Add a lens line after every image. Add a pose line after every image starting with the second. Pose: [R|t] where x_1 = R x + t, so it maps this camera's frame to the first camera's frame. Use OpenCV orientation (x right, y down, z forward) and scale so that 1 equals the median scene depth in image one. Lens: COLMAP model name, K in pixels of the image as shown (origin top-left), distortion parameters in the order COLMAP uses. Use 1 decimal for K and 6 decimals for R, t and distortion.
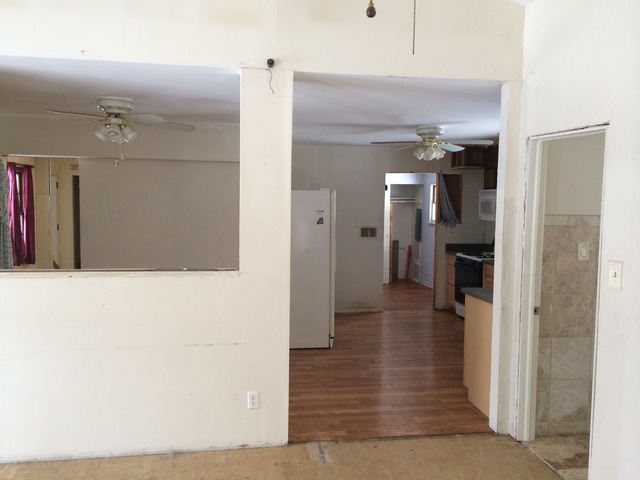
lens RADIAL K [[559.4, 0, 317.5], [0, 559.4, 239.1], [0, 0, 1]] dist [0.055519, -0.006877]
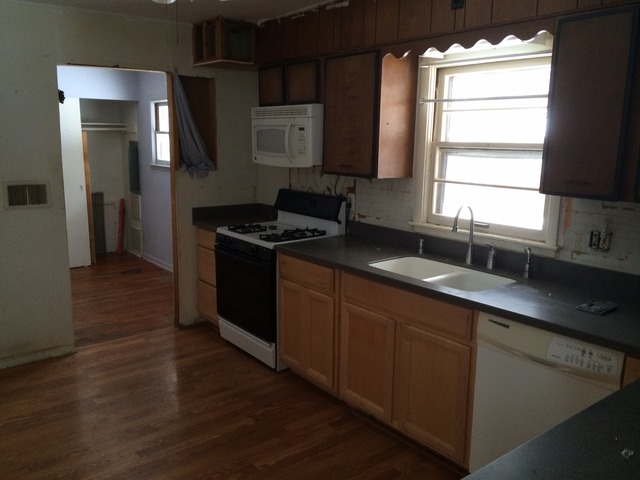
lens RADIAL K [[559.4, 0, 315.3], [0, 559.4, 240.0], [0, 0, 1]] dist [0.055519, -0.006877]
pose [[0.879596, -0.086166, 0.467853, 0.075786], [0.027808, 0.991091, 0.130250, -0.028532], [-0.474908, -0.101558, 0.874156, 0.463005]]
